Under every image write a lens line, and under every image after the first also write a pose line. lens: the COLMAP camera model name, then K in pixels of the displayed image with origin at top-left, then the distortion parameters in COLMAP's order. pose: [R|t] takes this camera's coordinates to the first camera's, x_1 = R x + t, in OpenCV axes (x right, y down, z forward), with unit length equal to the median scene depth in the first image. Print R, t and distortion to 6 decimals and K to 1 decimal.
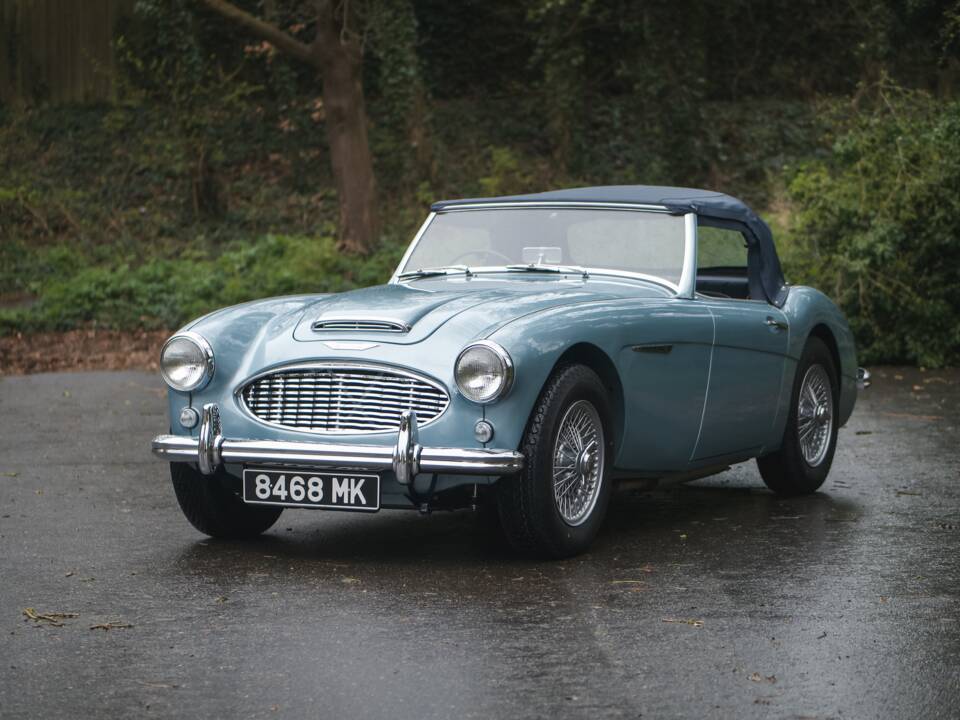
lens RADIAL K [[2773.0, 0, 480.0], [0, 2773.0, 360.0], [0, 0, 1]] dist [-0.106743, 0.495997]
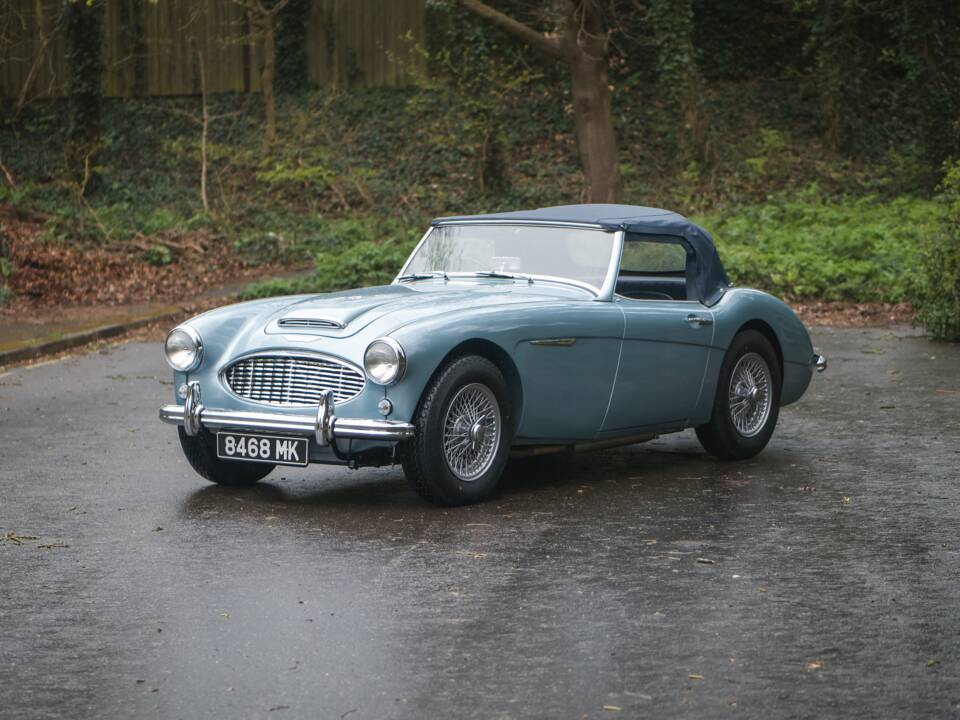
lens RADIAL K [[2773.0, 0, 480.0], [0, 2773.0, 360.0], [0, 0, 1]] dist [-0.106743, 0.495997]
pose [[0.986179, 0.015506, -0.164957, 0.237555], [-0.012505, 0.999737, 0.019217, -0.019970], [0.165212, -0.016888, 0.986114, -0.253351]]
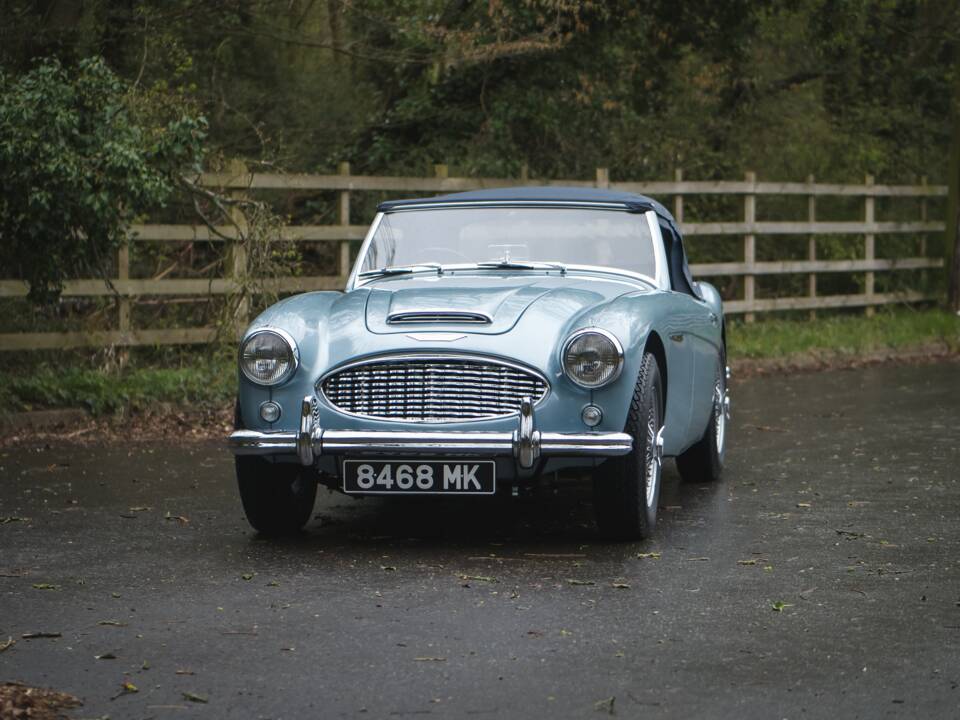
lens RADIAL K [[2773.0, 0, 480.0], [0, 2773.0, 360.0], [0, 0, 1]] dist [-0.106743, 0.495997]
pose [[0.961748, -0.018673, 0.273299, -0.295874], [0.021753, 0.999729, -0.008244, 0.011513], [-0.273071, 0.013874, 0.961894, 0.008188]]
